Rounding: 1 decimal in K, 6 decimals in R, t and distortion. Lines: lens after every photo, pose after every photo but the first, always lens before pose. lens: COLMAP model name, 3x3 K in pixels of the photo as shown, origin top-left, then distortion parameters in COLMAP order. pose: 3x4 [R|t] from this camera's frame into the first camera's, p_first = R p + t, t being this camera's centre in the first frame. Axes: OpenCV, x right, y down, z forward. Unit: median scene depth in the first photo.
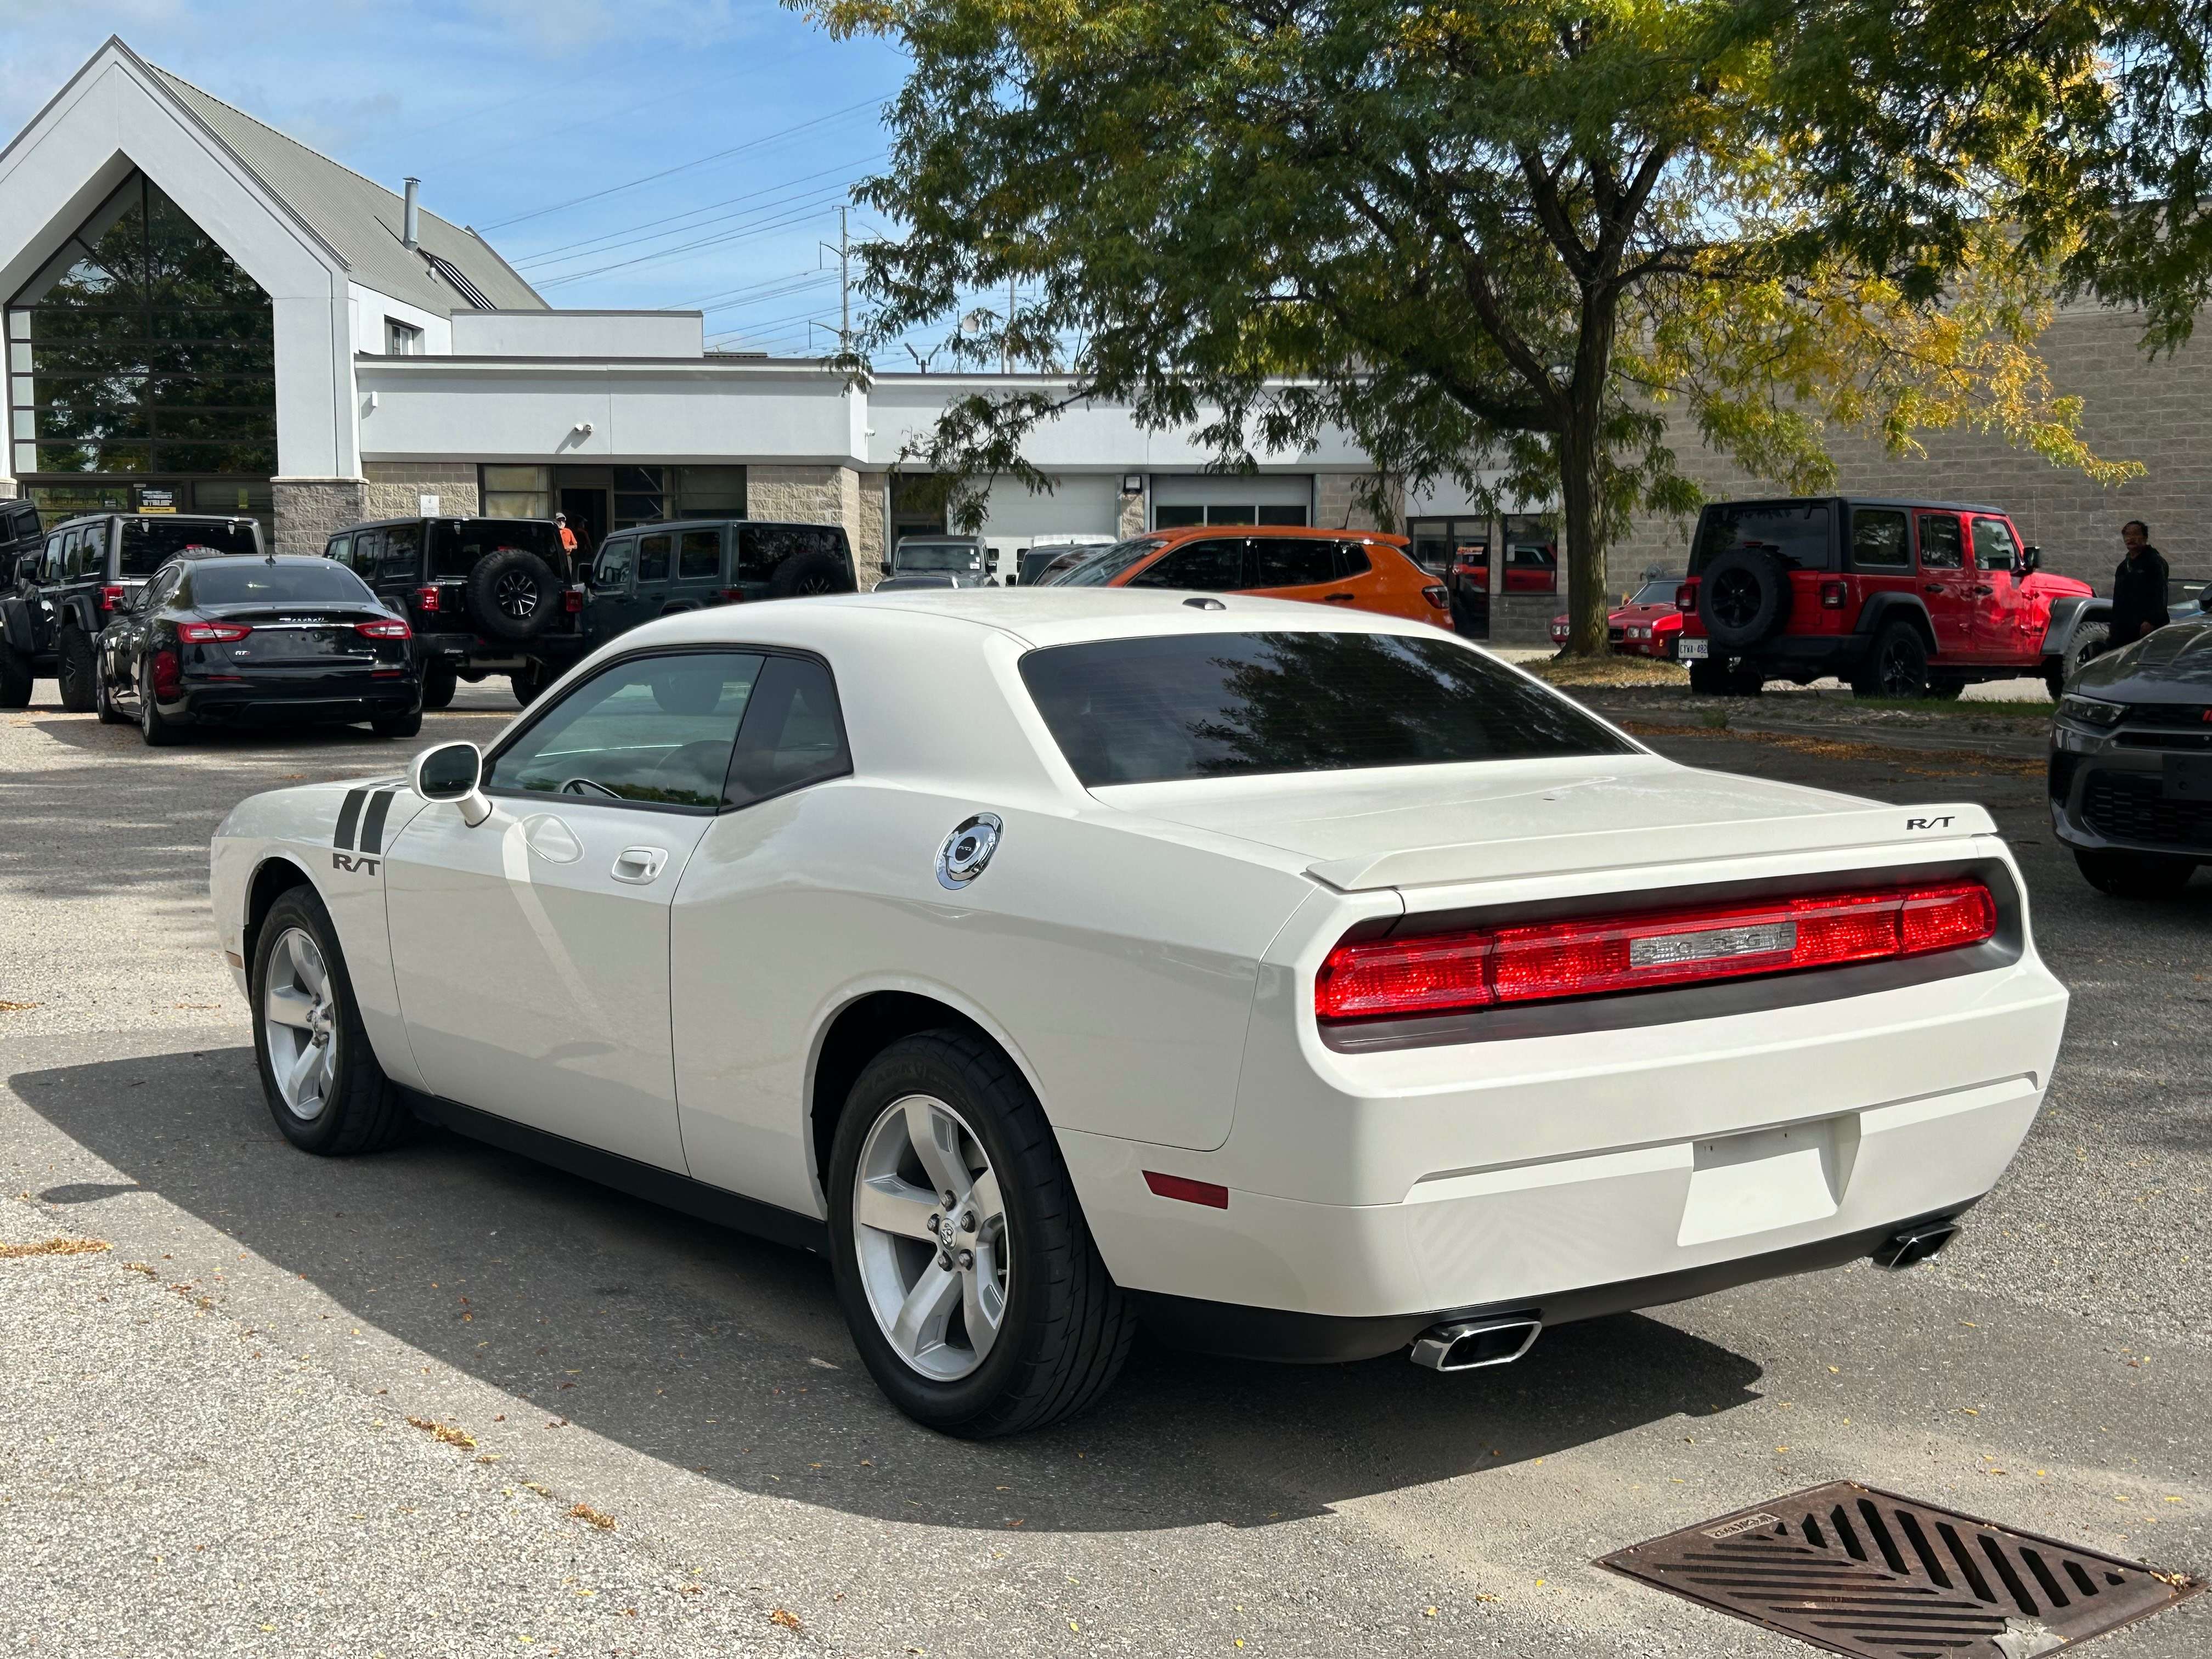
lens RADIAL K [[2757.1, 0, 1100.8], [0, 2757.1, 838.7], [0, 0, 1]] dist [0.056843, -0.083617]
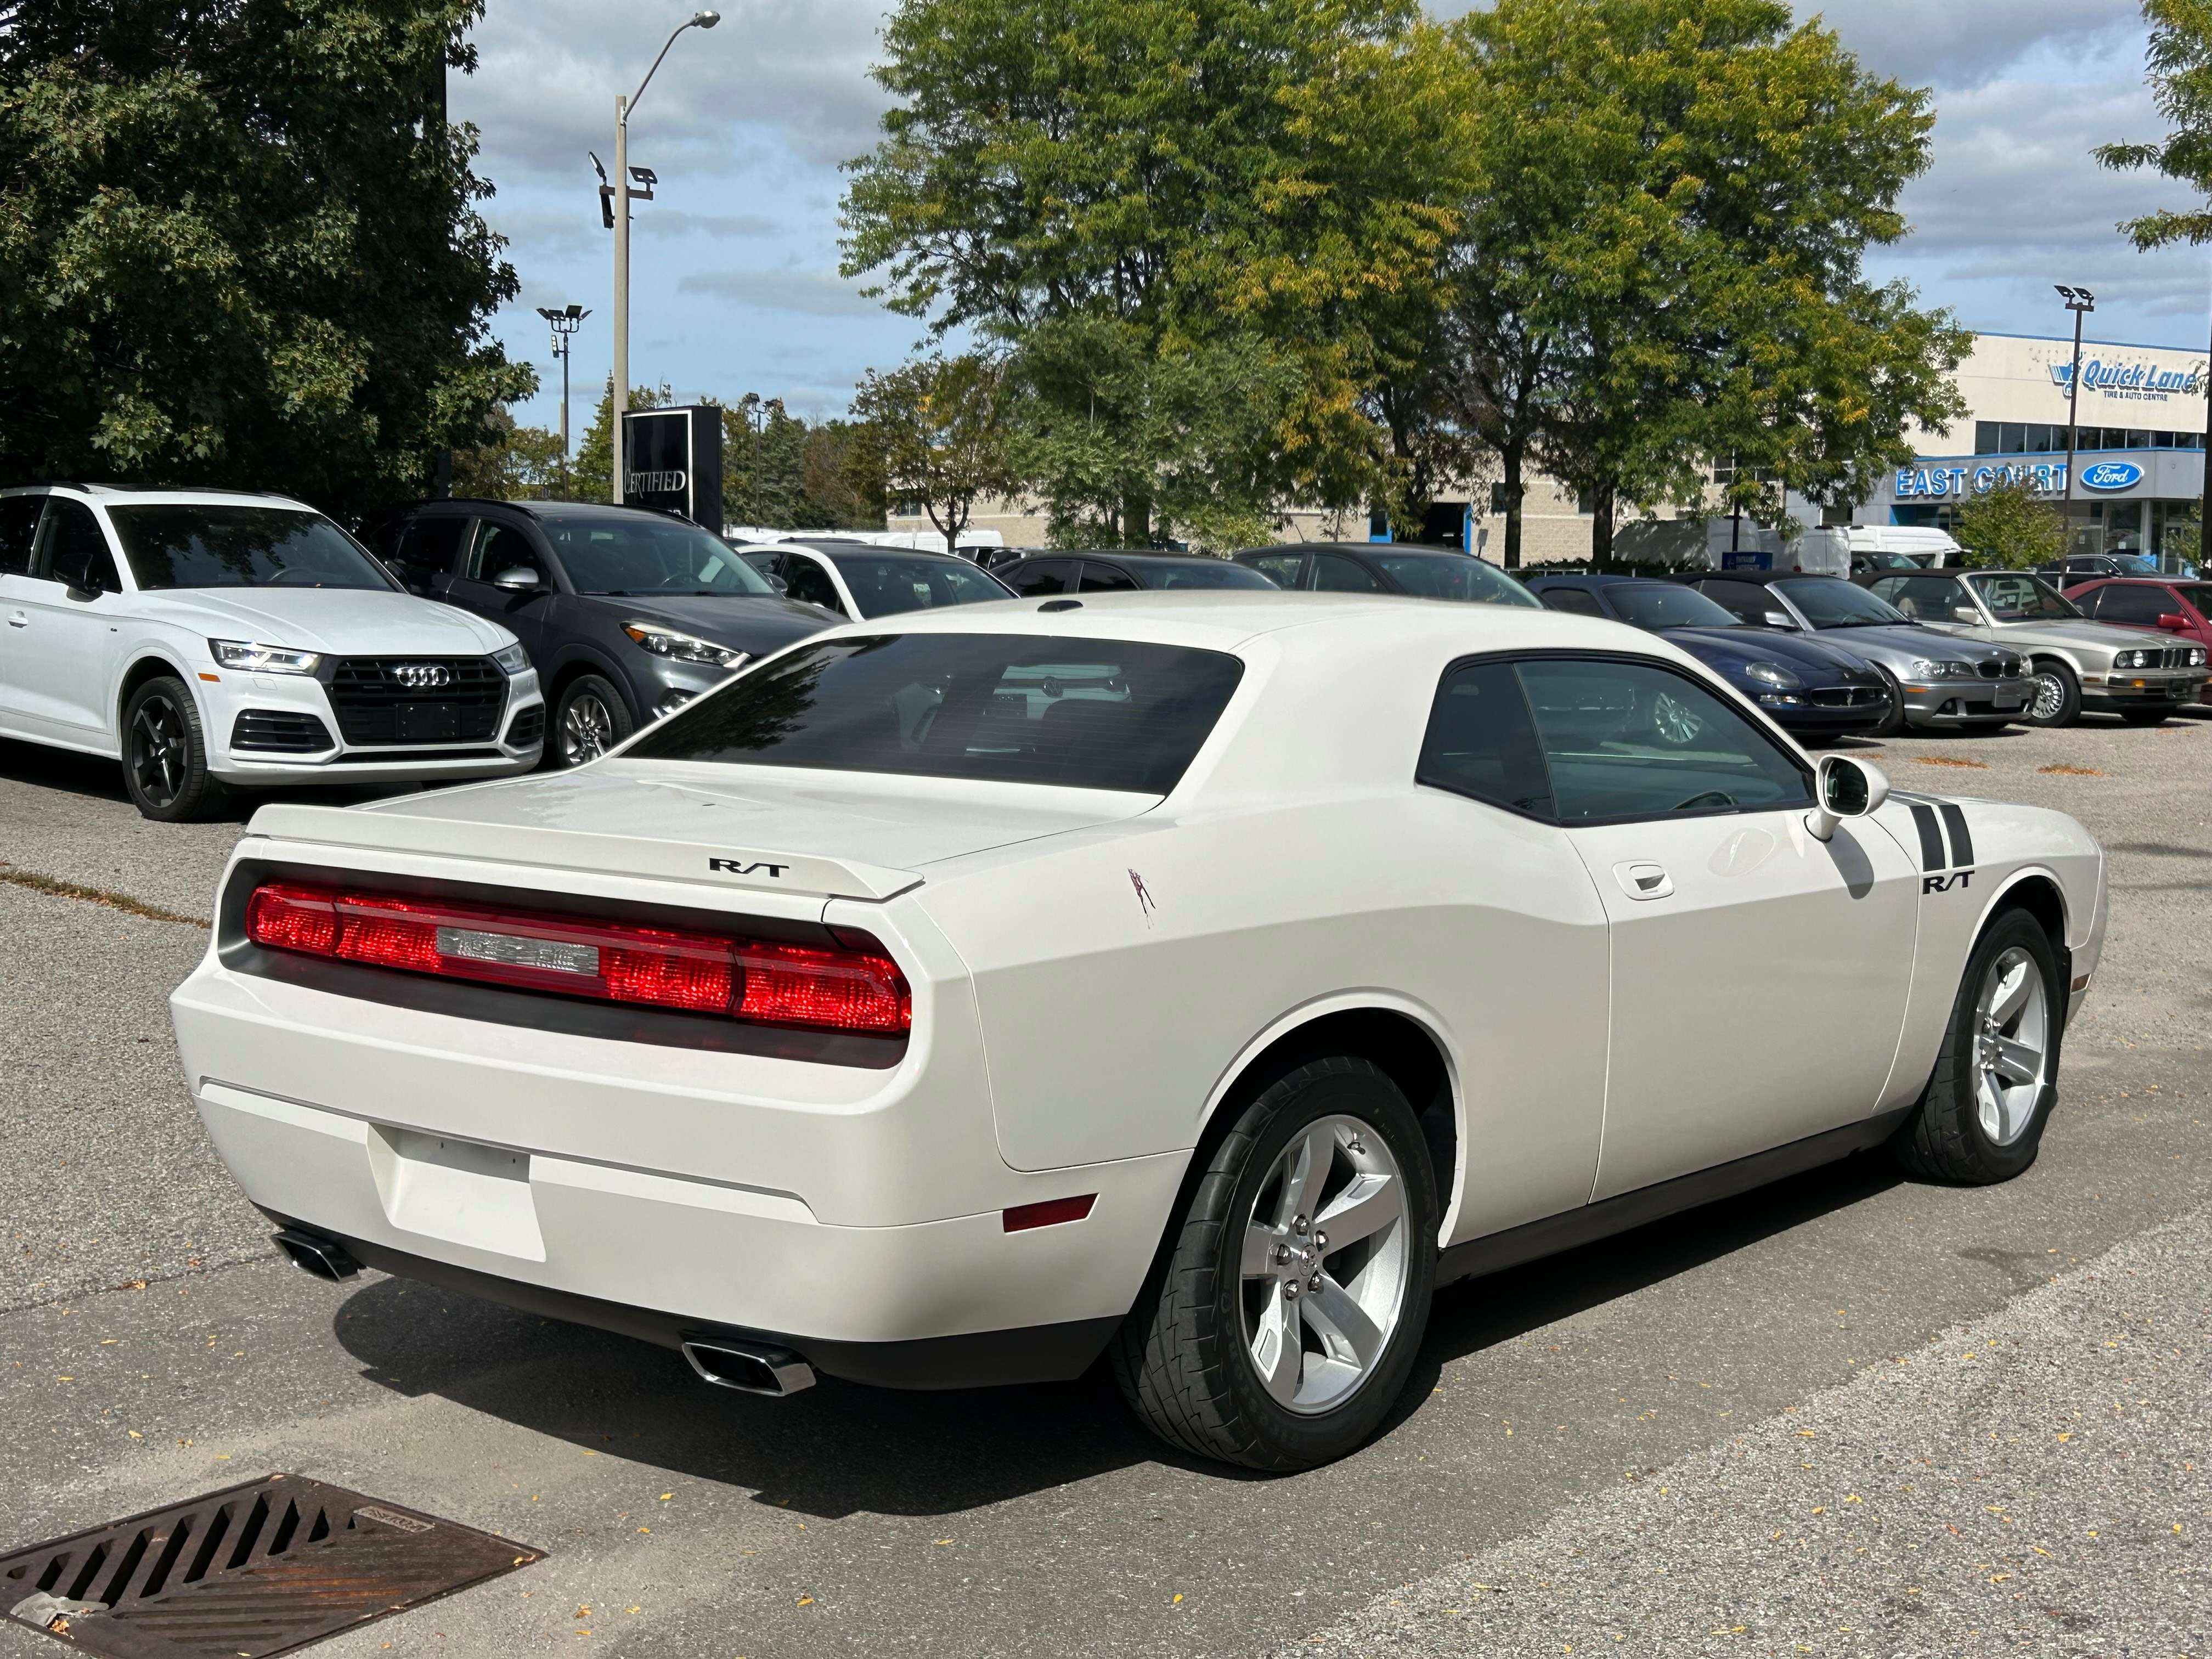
lens RADIAL K [[2737.1, 0, 1112.7], [0, 2737.1, 817.8], [0, 0, 1]] dist [0.064820, -0.053097]
pose [[0.254094, 0.083846, -0.963538, 0.941503], [-0.097481, 0.993382, 0.060736, -0.068582], [0.962254, 0.078494, 0.260586, 0.738585]]
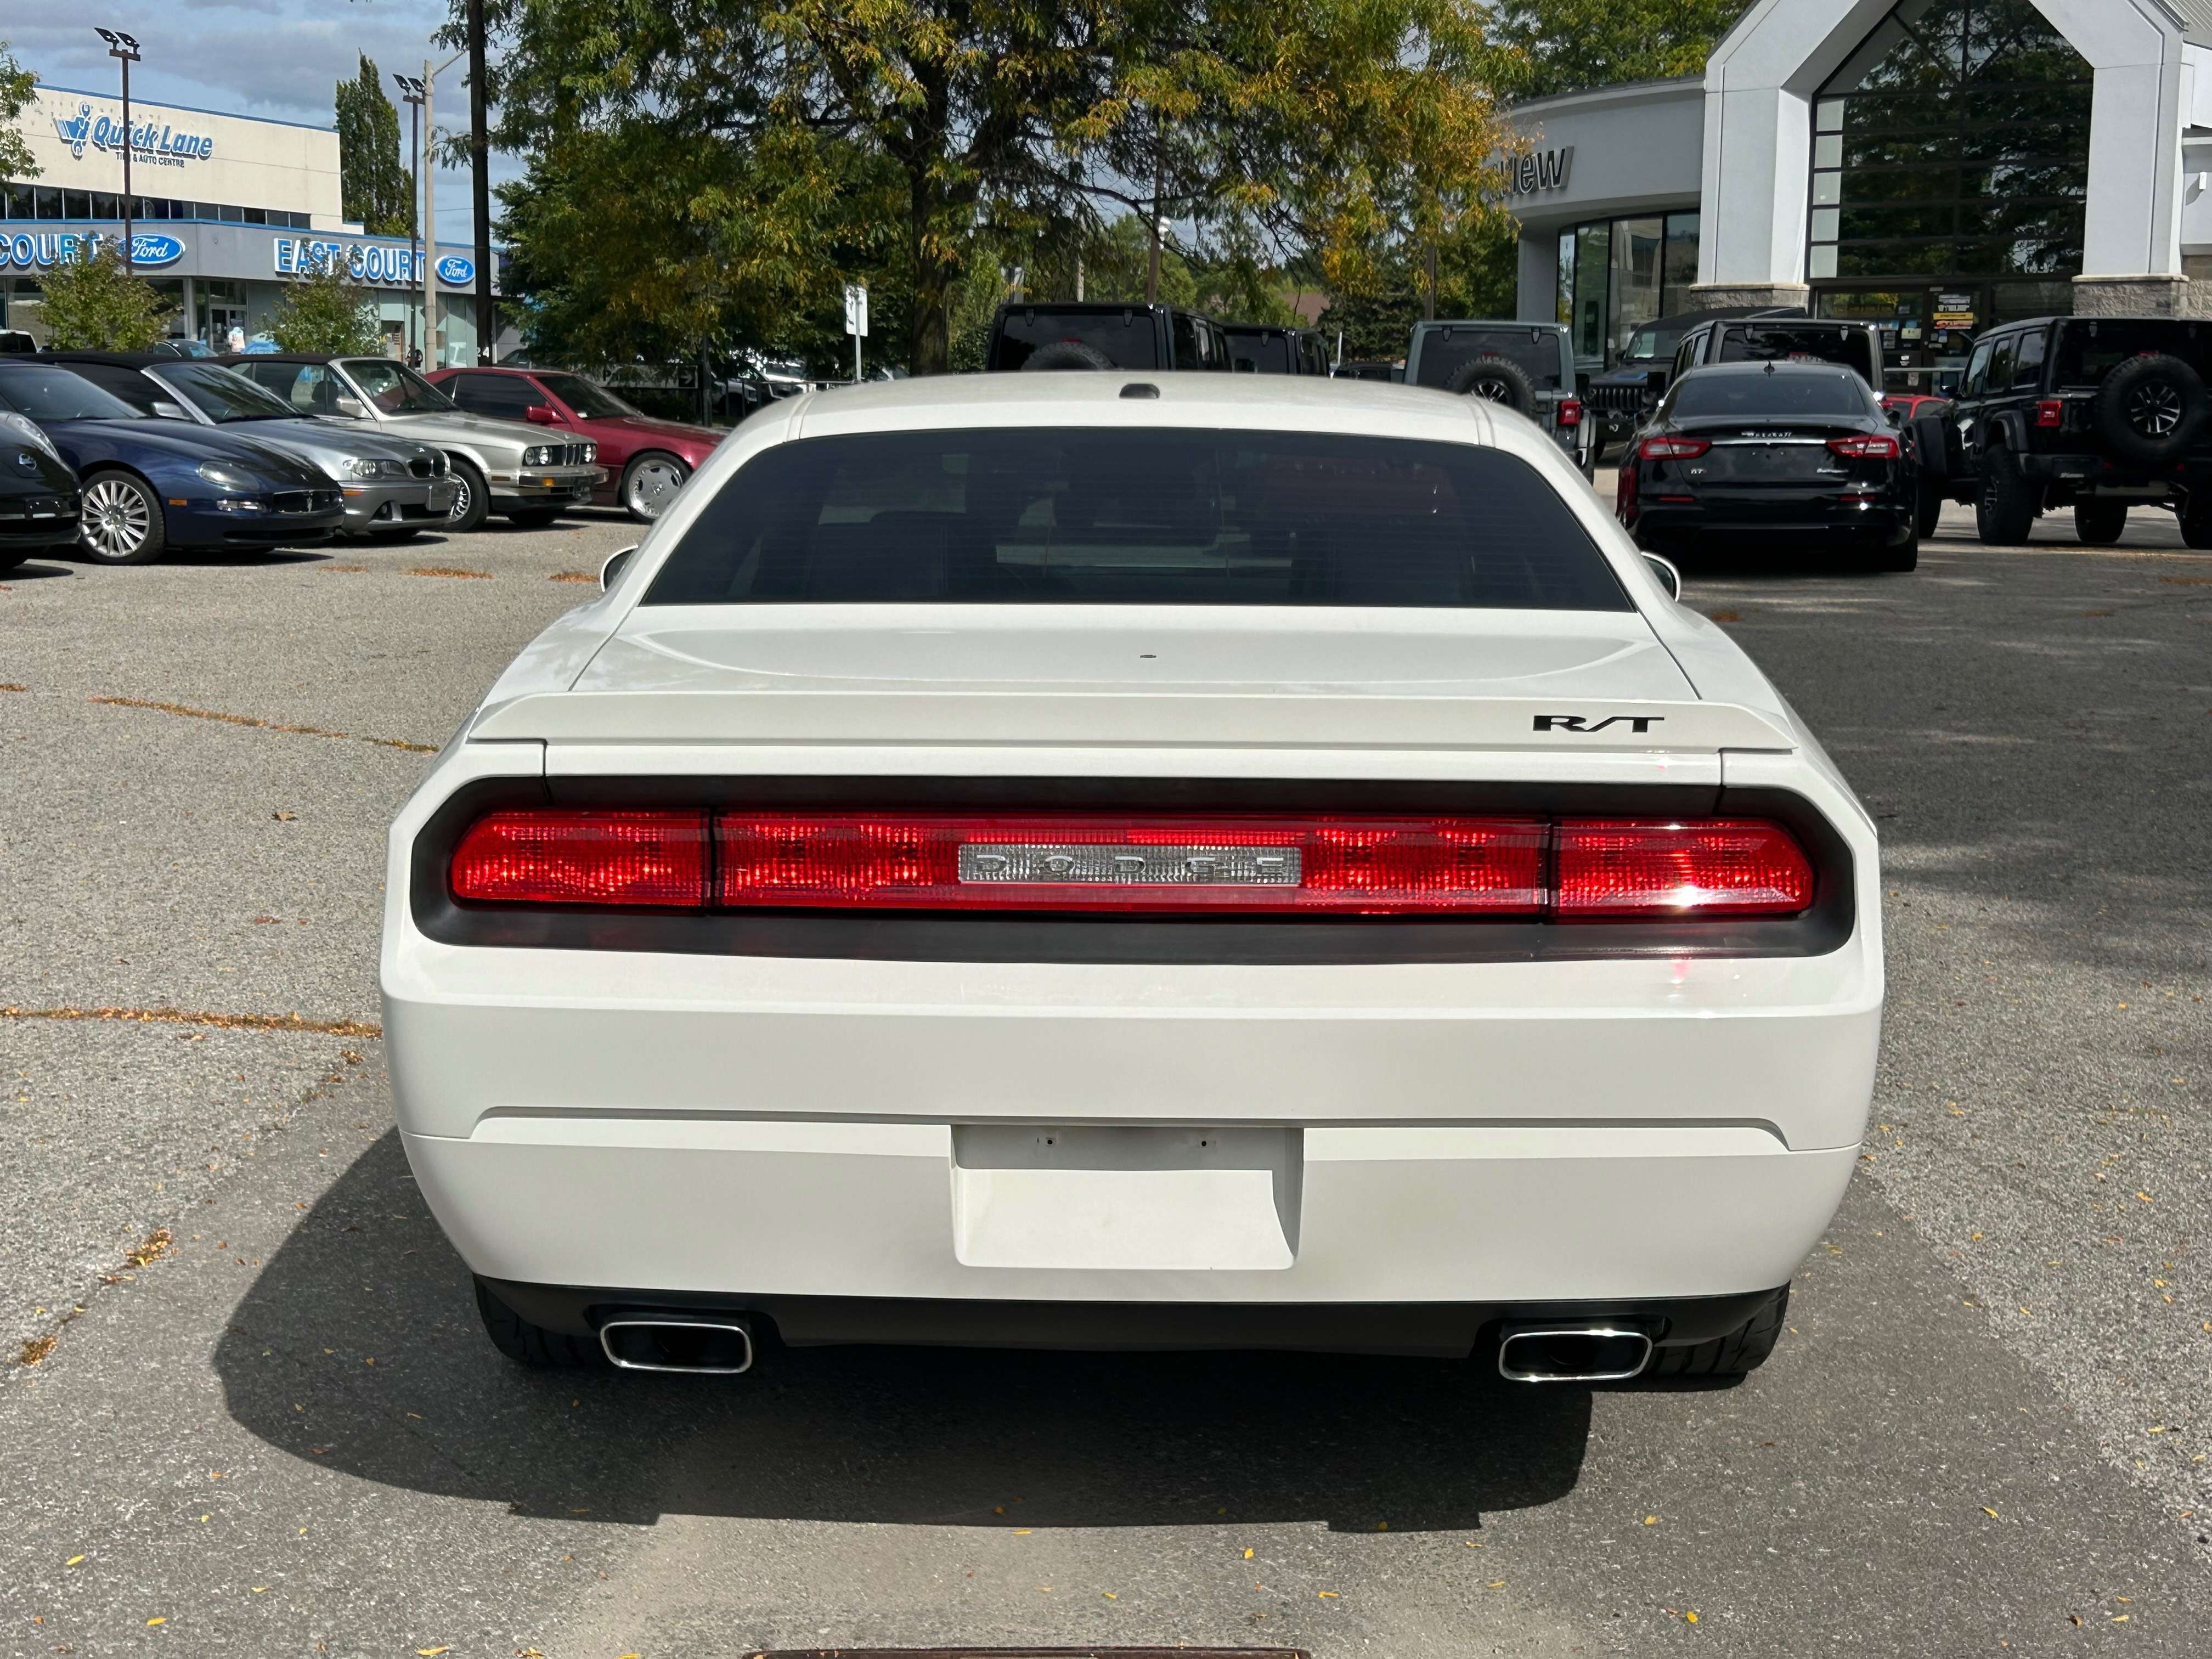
lens RADIAL K [[3058.7, 0, 1114.6], [0, 3058.7, 832.8], [0, 0, 1]] dist [0.199380, -0.577698]
pose [[0.798911, 0.091663, -0.594423, 0.539044], [-0.064235, 0.995669, 0.067204, -0.018149], [0.598009, -0.015508, 0.801340, 0.281738]]
